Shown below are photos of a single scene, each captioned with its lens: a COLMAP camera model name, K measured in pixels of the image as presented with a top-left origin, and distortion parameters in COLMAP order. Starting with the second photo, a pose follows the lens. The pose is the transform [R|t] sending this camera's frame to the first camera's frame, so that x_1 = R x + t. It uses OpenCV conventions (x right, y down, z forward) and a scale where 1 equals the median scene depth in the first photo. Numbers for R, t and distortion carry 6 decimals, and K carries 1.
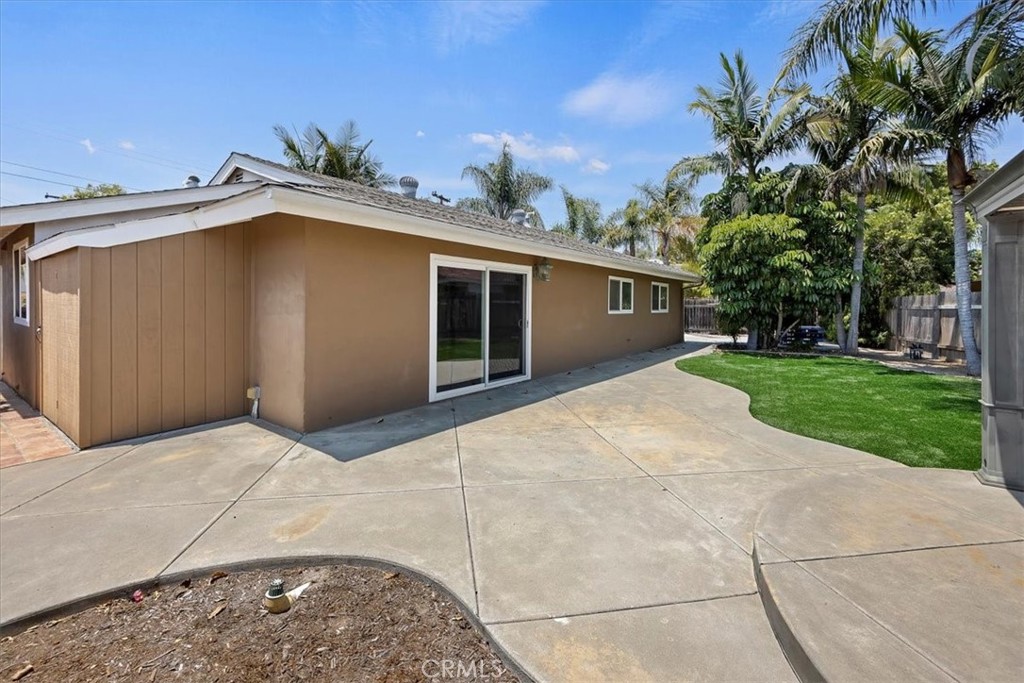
lens RADIAL K [[441.5, 0, 476.2], [0, 441.5, 307.6], [0, 0, 1]] dist [-0.016057, 0.003902]
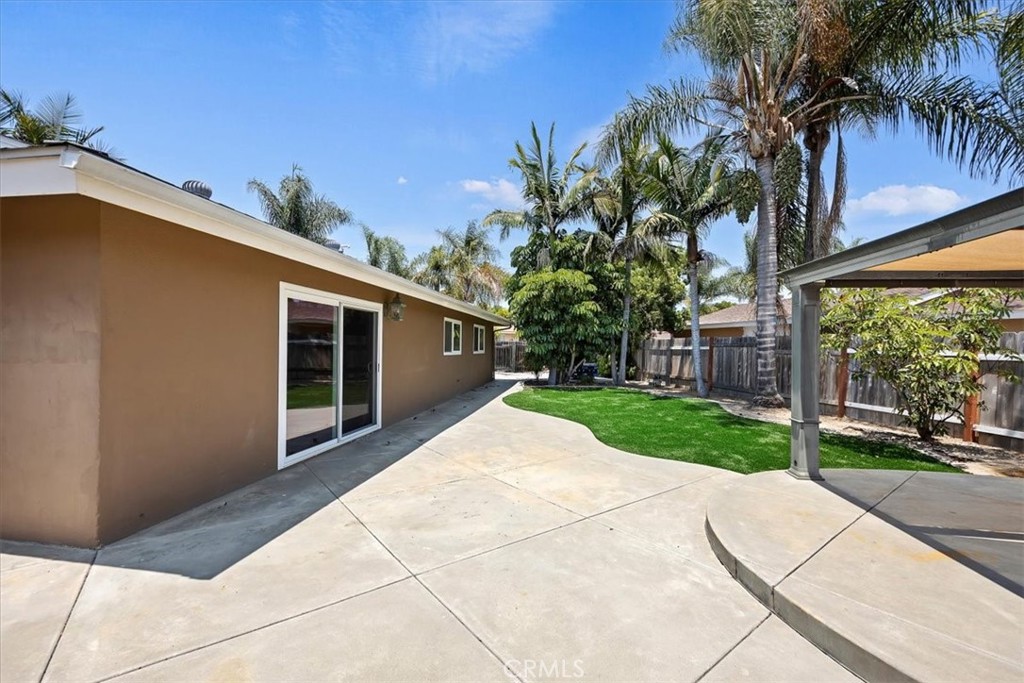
lens RADIAL K [[441.5, 0, 512.9], [0, 441.5, 346.6], [0, 0, 1]] dist [-0.016057, 0.003902]
pose [[0.865643, 0.002087, 0.500657, -0.061836], [-0.000873, 0.999996, -0.002658, -0.001963], [-0.500660, 0.001864, 0.865642, 0.048546]]
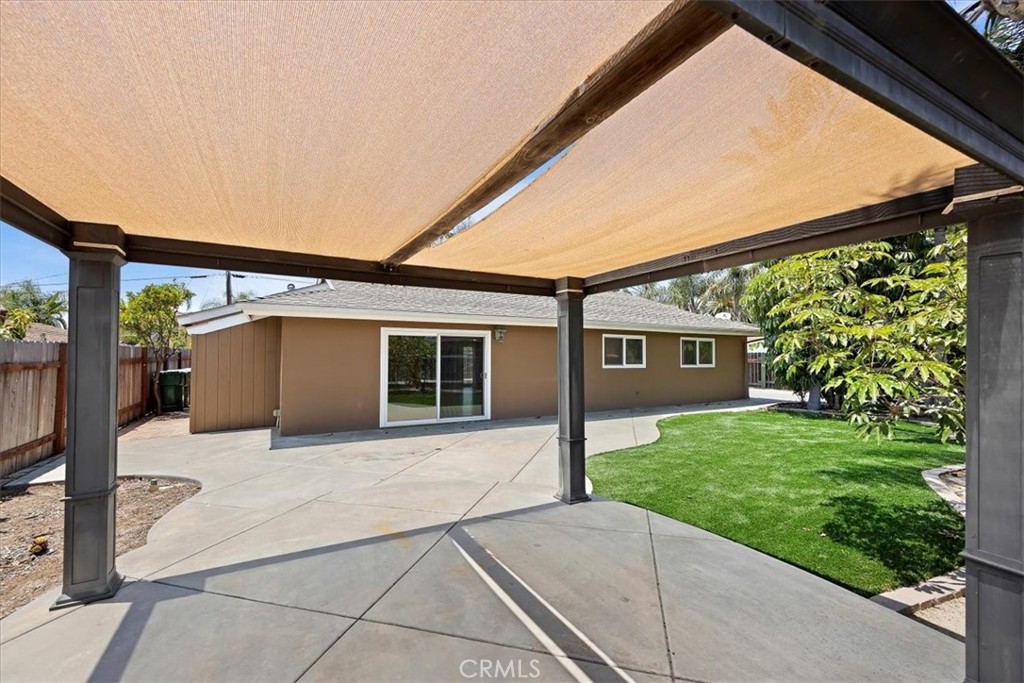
lens RADIAL K [[441.5, 0, 517.8], [0, 441.5, 344.3], [0, 0, 1]] dist [-0.016057, 0.003902]
pose [[0.928974, -0.014464, -0.369862, 0.413177], [0.000831, 0.999315, -0.036993, -0.004029], [0.370144, 0.034058, 0.928350, -0.097773]]
